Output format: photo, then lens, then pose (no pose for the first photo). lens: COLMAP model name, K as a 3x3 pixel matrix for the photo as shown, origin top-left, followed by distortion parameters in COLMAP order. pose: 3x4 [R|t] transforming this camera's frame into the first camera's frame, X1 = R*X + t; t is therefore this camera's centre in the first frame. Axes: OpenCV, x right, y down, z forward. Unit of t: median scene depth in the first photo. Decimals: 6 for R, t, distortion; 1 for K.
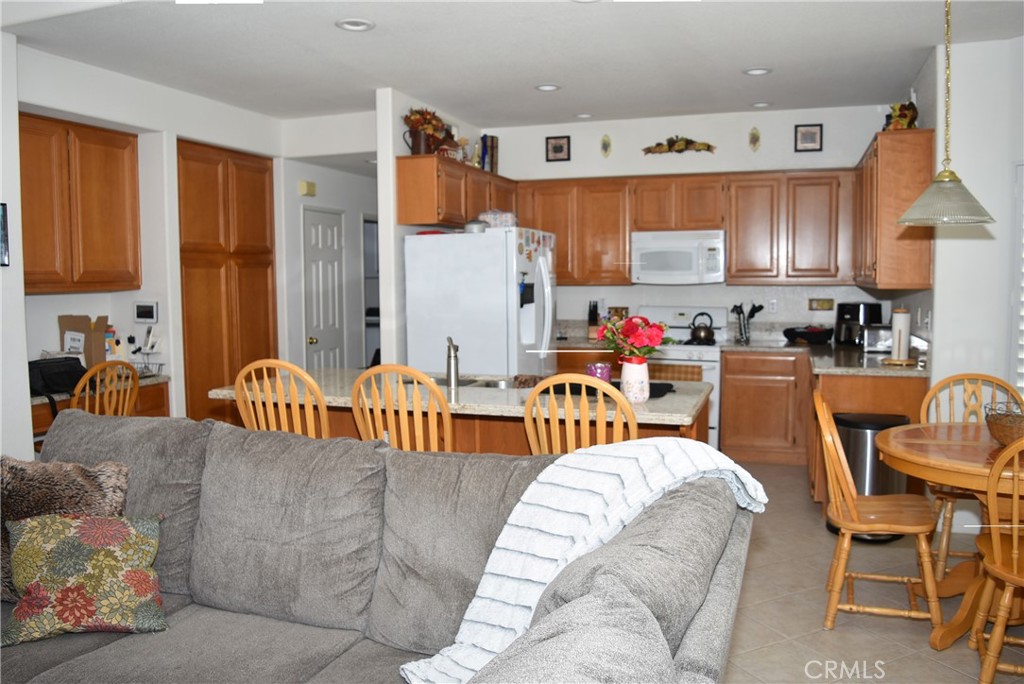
lens RADIAL K [[798.3, 0, 520.7], [0, 798.3, 341.8], [0, 0, 1]] dist [-0.094237, 0.014009]
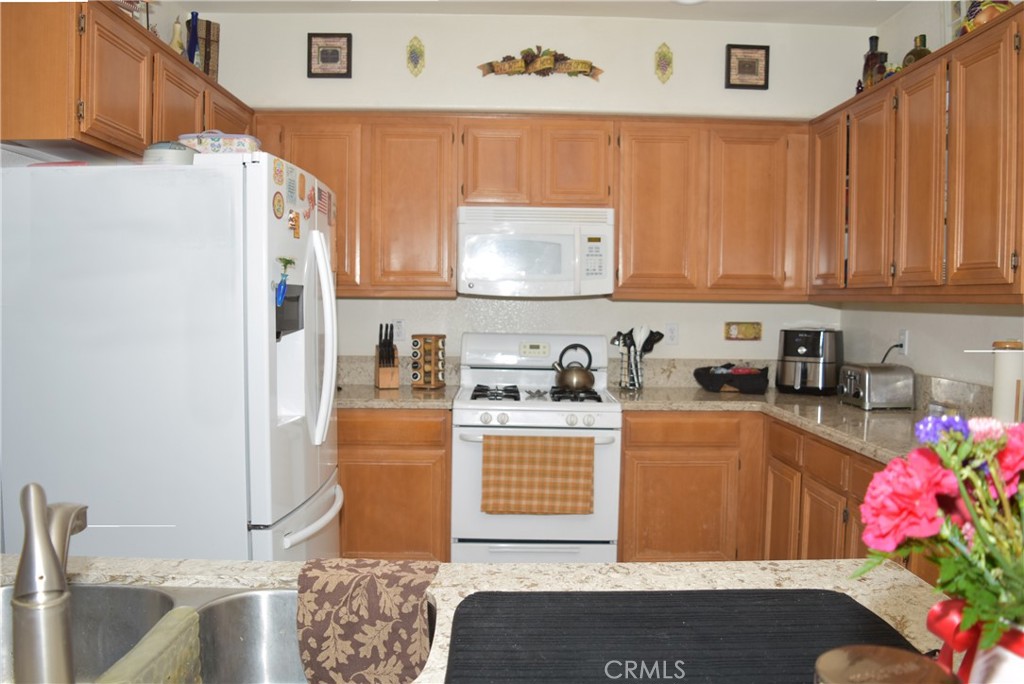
lens RADIAL K [[798.3, 0, 520.7], [0, 798.3, 341.8], [0, 0, 1]] dist [-0.094237, 0.014009]
pose [[0.937536, -0.002396, 0.347881, -0.021012], [0.011578, 0.999637, -0.024317, -0.024396], [-0.347696, 0.026825, 0.937223, 0.447575]]
